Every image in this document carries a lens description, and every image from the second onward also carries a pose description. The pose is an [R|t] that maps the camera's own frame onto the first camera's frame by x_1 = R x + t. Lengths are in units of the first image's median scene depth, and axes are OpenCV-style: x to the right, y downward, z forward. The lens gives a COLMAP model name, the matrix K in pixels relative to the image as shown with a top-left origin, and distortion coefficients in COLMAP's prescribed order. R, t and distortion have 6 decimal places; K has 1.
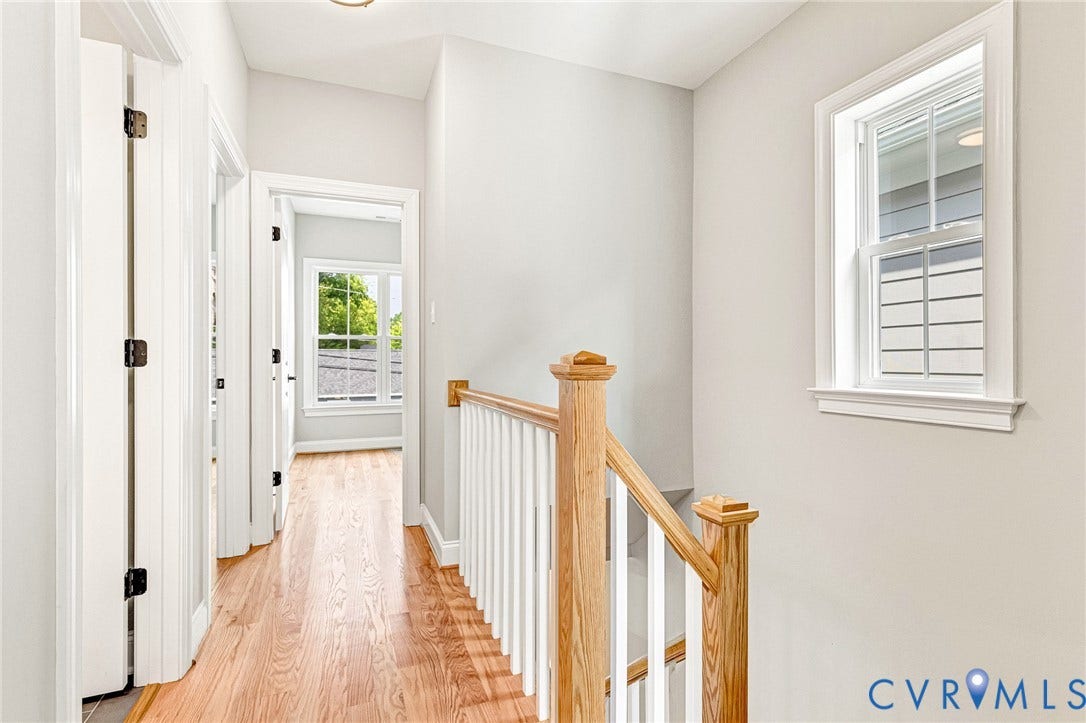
lens RADIAL K [[531.0, 0, 547.0], [0, 531.0, 359.8], [0, 0, 1]] dist [0.022440, -0.000531]
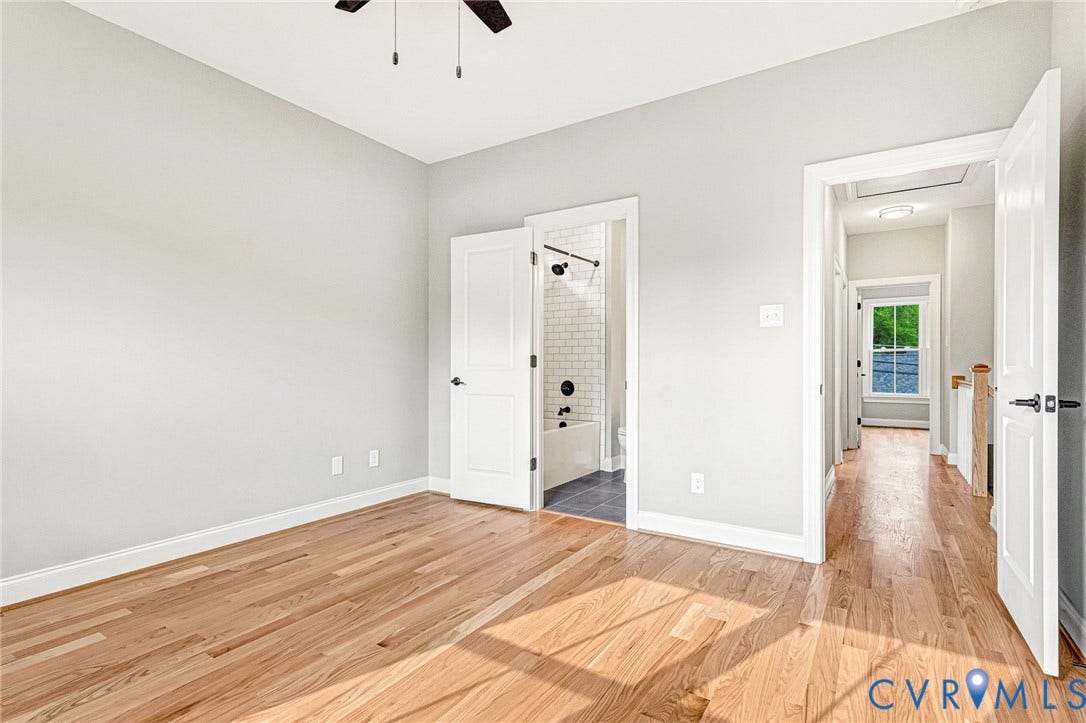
lens RADIAL K [[531.0, 0, 551.4], [0, 531.0, 363.4], [0, 0, 1]] dist [0.022440, -0.000531]
pose [[0.602936, -0.001455, -0.797788, 0.479097], [0.000327, 0.999999, -0.001577, -0.005022], [0.797789, 0.000690, 0.602936, -1.323067]]
